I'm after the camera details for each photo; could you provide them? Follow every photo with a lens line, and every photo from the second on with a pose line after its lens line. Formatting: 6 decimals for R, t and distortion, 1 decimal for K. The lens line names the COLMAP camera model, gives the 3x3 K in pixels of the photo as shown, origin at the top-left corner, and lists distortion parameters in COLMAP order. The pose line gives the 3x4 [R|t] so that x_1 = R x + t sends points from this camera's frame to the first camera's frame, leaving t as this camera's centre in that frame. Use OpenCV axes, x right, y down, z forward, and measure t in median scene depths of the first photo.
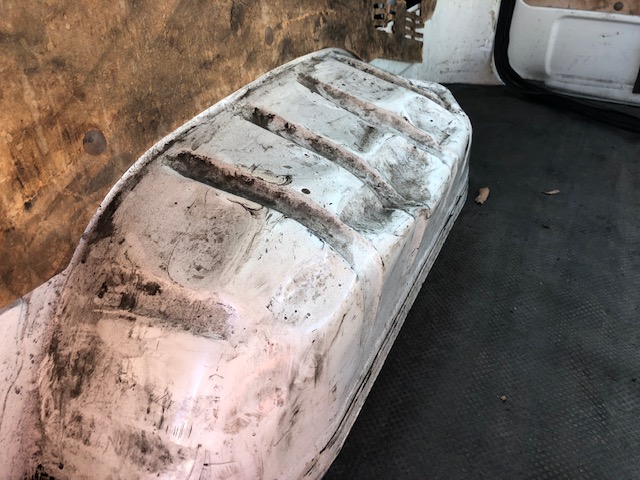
lens RADIAL K [[534.4, 0, 315.4], [0, 534.4, 242.4], [0, 0, 1]] dist [0.025163, -0.067021]
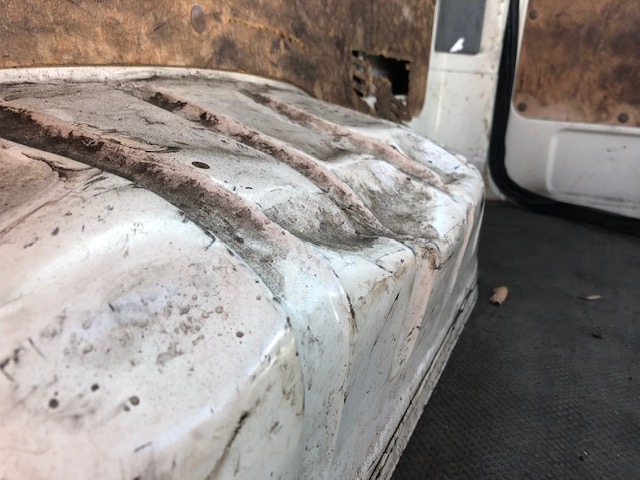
lens RADIAL K [[534.4, 0, 319.9], [0, 534.4, 239.0], [0, 0, 1]] dist [0.025163, -0.067021]
pose [[0.998448, 0.045402, 0.032243, 0.062994], [-0.033629, 0.953118, -0.300725, 0.091640], [-0.044385, 0.299174, 0.953166, 0.423319]]
